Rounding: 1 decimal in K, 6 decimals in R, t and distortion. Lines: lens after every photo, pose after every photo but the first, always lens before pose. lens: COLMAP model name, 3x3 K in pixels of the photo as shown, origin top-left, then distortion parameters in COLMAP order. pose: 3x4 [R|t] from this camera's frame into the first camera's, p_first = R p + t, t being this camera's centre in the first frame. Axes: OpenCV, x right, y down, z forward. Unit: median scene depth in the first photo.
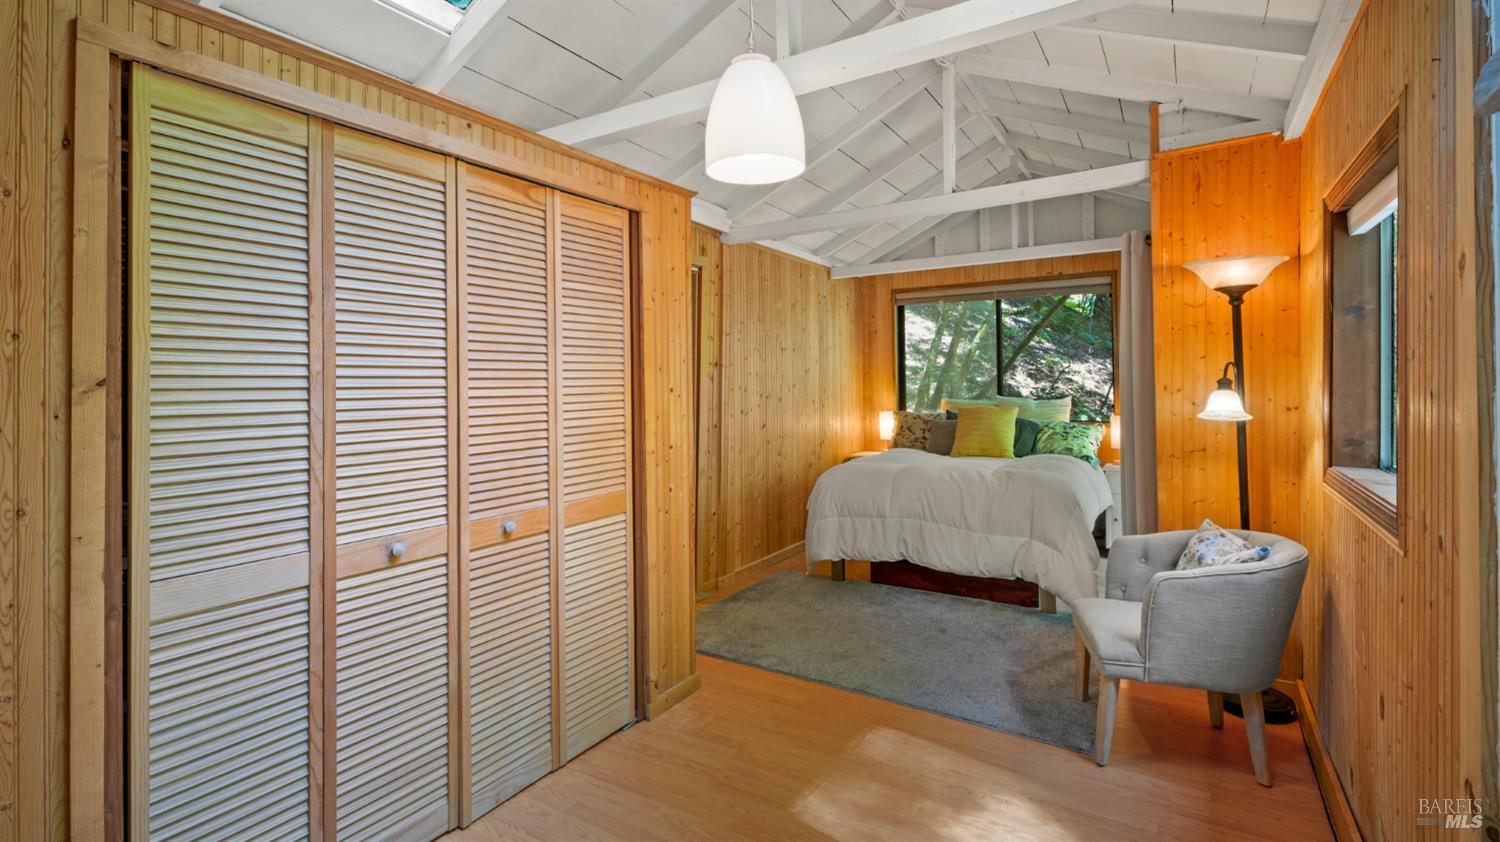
lens RADIAL K [[684.0, 0, 744.9], [0, 684.0, 367.8], [0, 0, 1]] dist [0.006346, -0.000050]
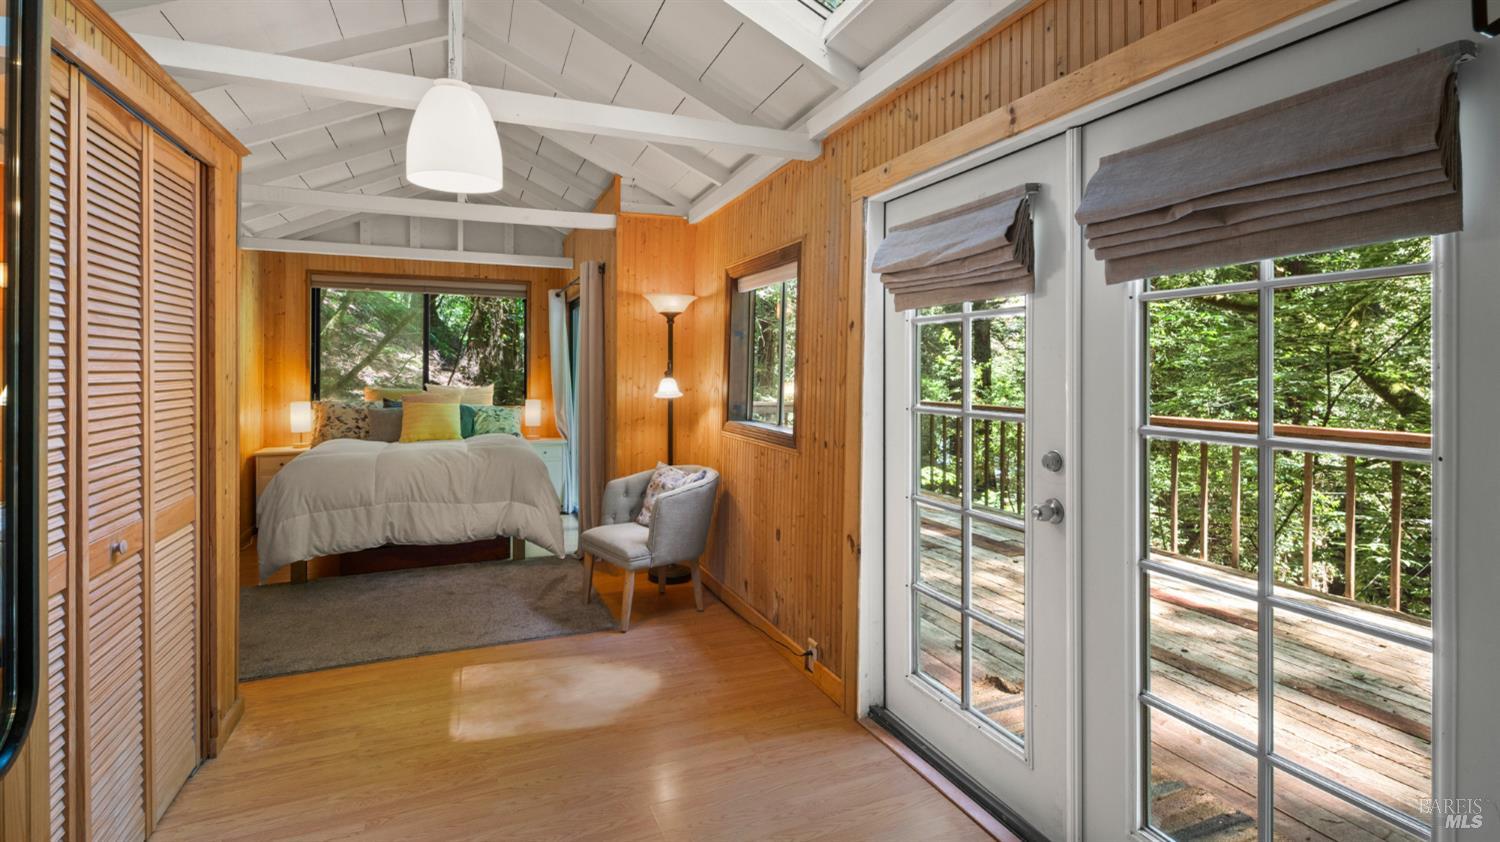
lens RADIAL K [[684.0, 0, 744.9], [0, 684.0, 367.8], [0, 0, 1]] dist [0.006346, -0.000050]
pose [[0.574050, 0.015142, 0.818680, -0.287071], [-0.027165, 0.999631, 0.000559, 0.001844], [-0.818370, -0.022560, 0.574249, -0.023173]]
